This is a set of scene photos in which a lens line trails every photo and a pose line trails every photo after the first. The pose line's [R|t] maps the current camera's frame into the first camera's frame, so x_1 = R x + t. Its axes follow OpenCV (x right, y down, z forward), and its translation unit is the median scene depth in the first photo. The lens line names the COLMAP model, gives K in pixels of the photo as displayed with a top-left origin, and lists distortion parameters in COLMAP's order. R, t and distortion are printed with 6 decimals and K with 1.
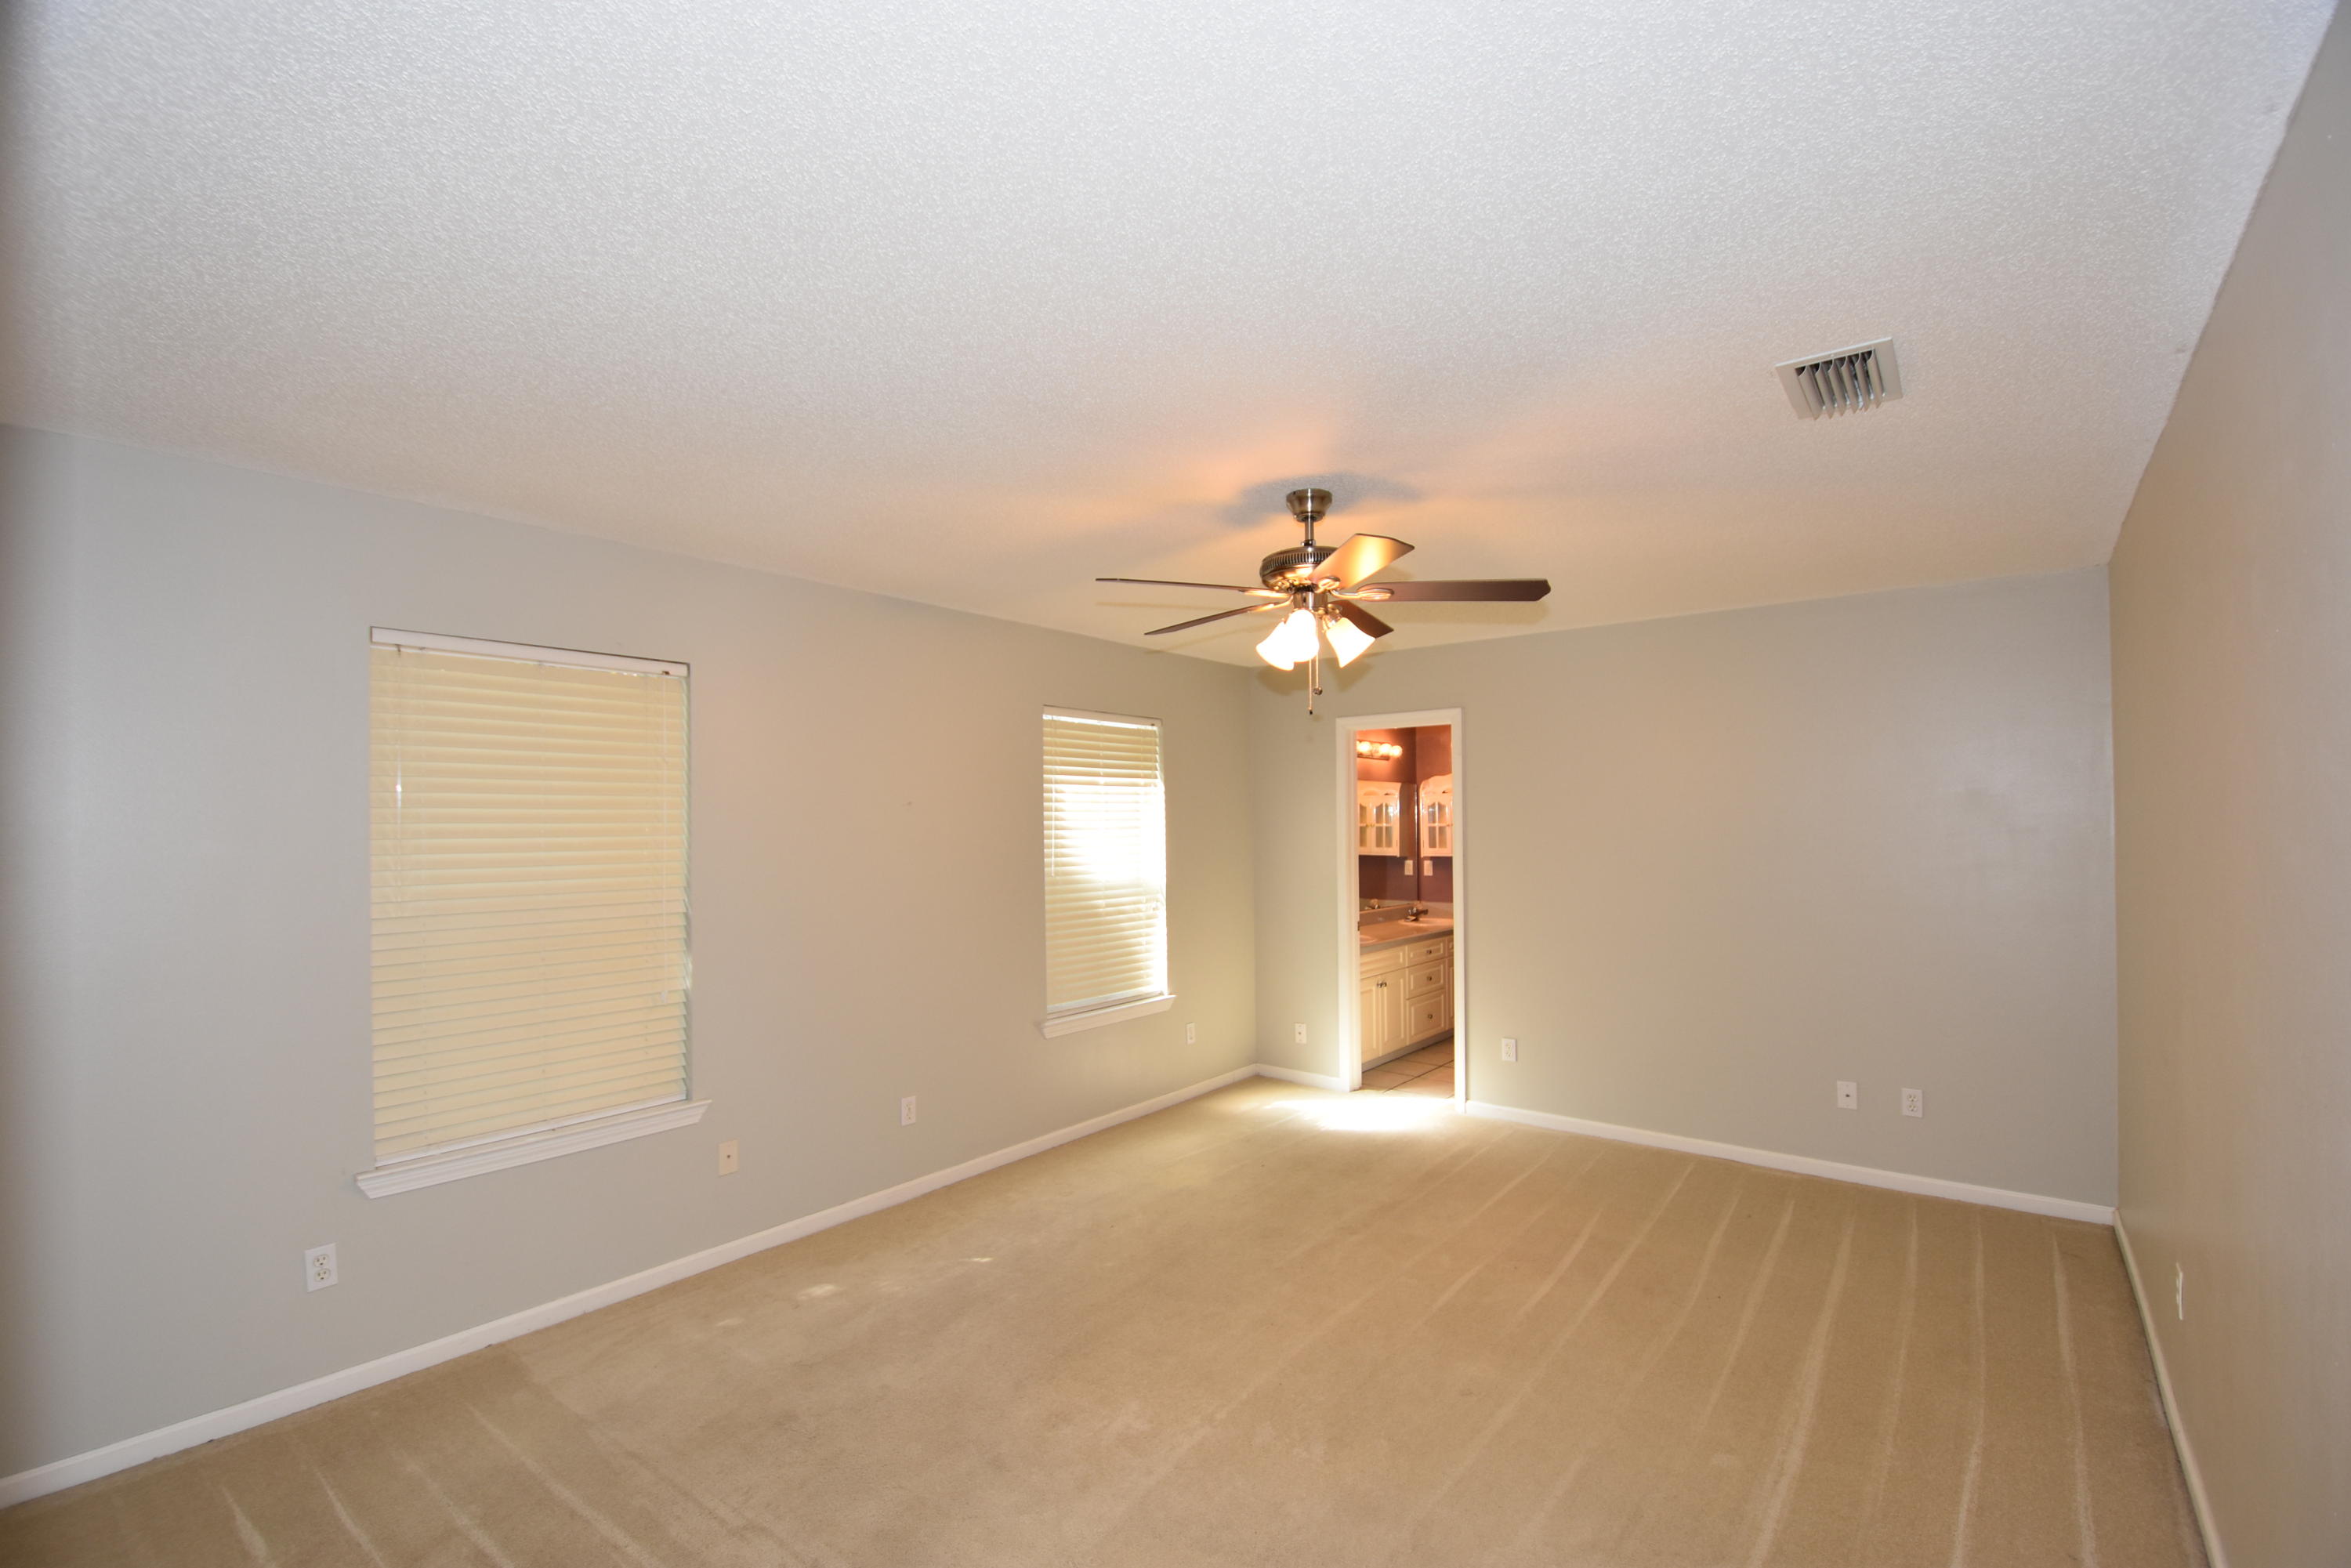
lens RADIAL K [[1029.1, 0, 1171.9], [0, 1029.1, 770.0], [0, 0, 1]] dist [0.007544, -0.015730]
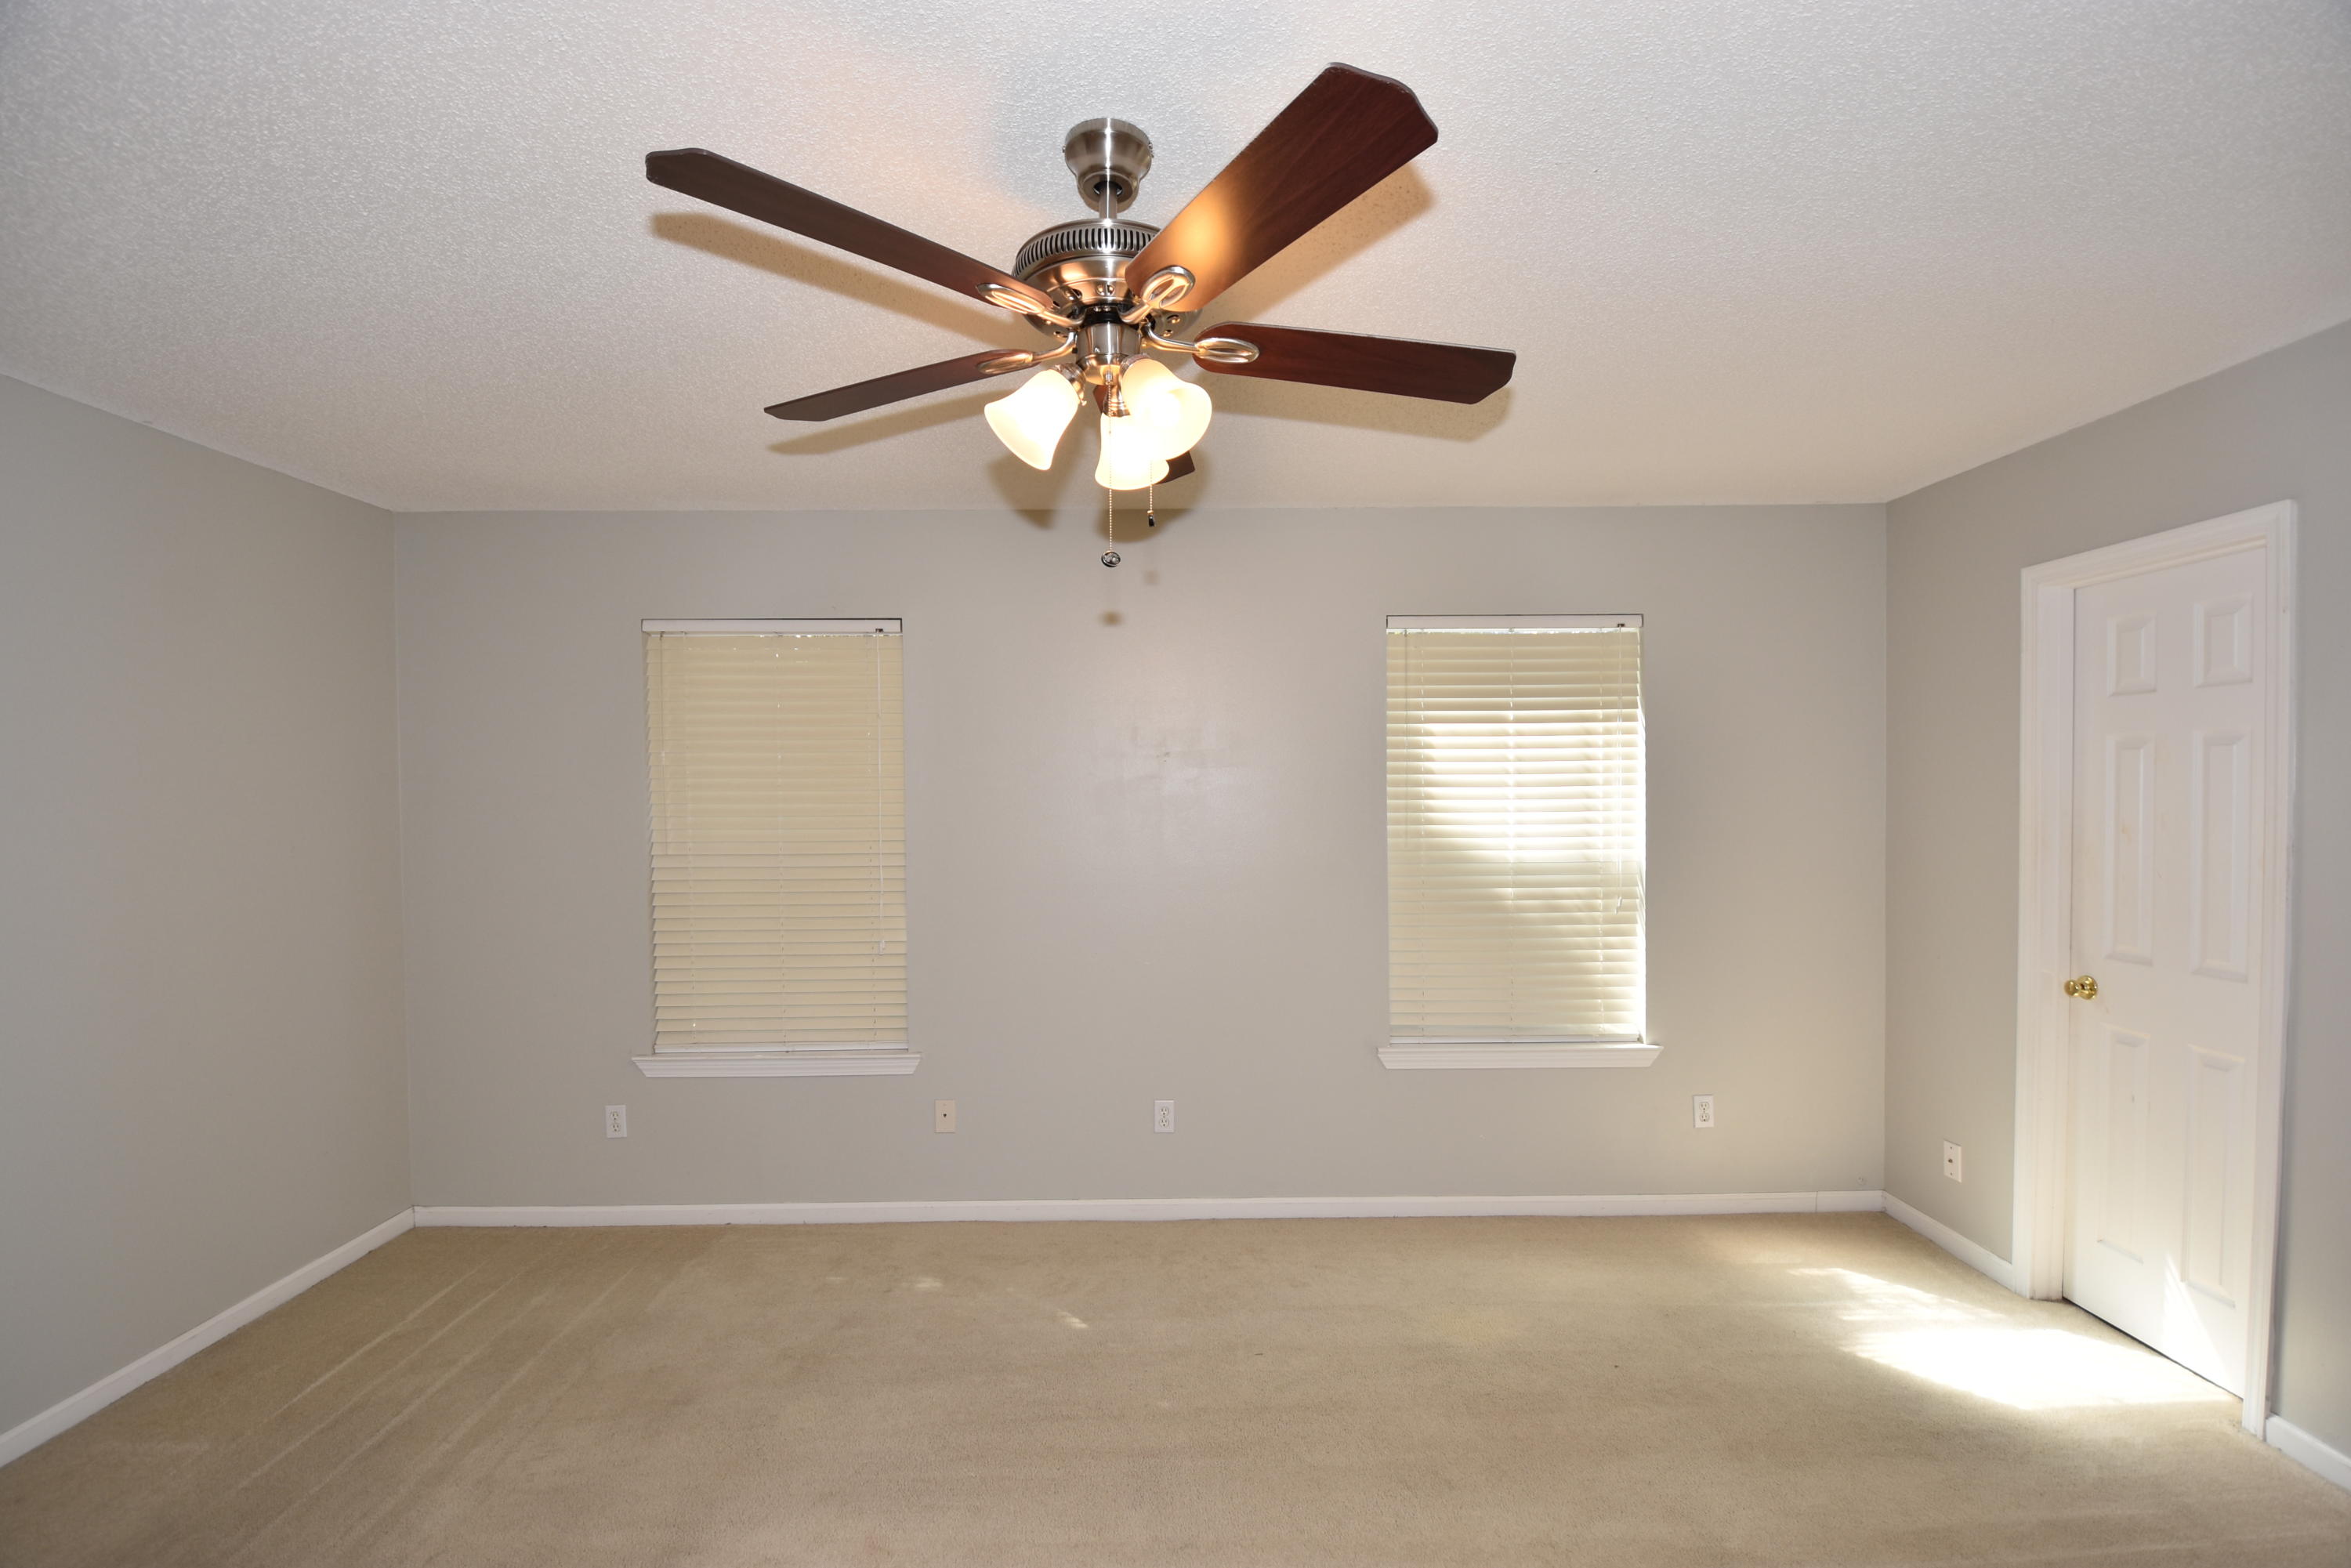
lens RADIAL K [[1029.1, 0, 1176.3], [0, 1029.1, 787.8], [0, 0, 1]] dist [0.007544, -0.015730]
pose [[0.625676, 0.013097, -0.779973, 0.332847], [0.042634, 0.997791, 0.050955, 0.014596], [0.778917, -0.065134, 0.623735, 0.403993]]
